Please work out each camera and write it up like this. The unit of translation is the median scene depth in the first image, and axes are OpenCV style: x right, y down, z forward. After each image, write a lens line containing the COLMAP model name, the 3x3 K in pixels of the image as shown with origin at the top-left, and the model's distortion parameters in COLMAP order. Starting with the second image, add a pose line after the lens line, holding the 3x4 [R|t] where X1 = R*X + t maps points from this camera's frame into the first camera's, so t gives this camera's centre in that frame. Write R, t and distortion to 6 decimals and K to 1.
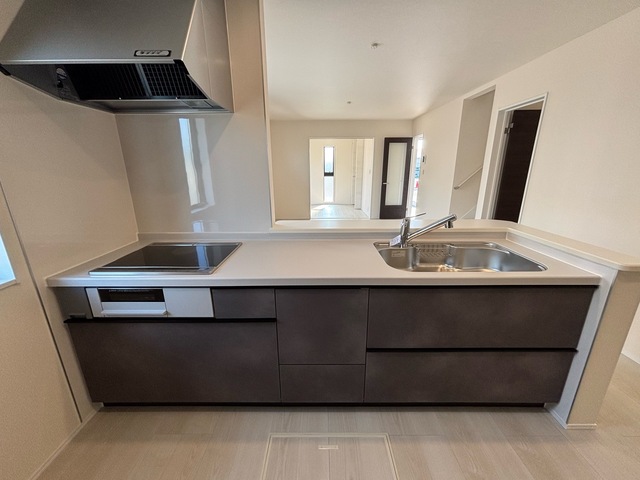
lens RADIAL K [[259.3, 0, 317.4], [0, 259.3, 241.6], [0, 0, 1]] dist [0.003706, 0.000520]
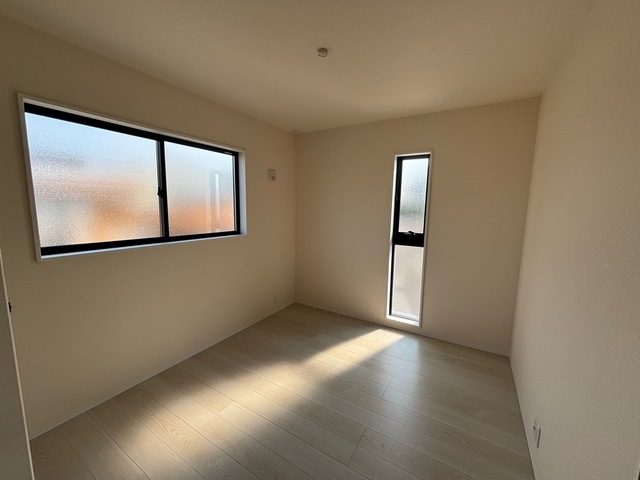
lens RADIAL K [[259.3, 0, 322.5], [0, 259.3, 233.9], [0, 0, 1]] dist [0.003706, 0.000520]
pose [[0.852440, 0.105636, -0.512043, 0.706641], [-0.178089, 0.979475, -0.094411, -1.303426], [0.491560, 0.171668, 0.853756, 4.022256]]
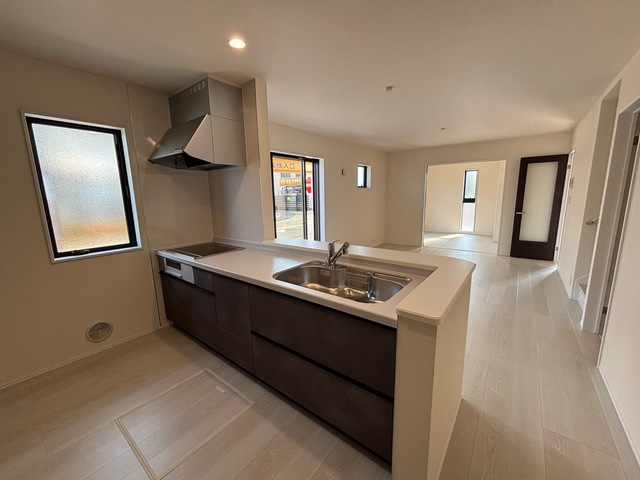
lens RADIAL K [[259.3, 0, 320.9], [0, 259.3, 242.0], [0, 0, 1]] dist [0.003706, 0.000520]
pose [[0.793025, 0.101206, -0.600724, 1.143102], [-0.154386, 0.987300, -0.037473, -0.050507], [0.589302, 0.122460, 0.798578, 0.057309]]
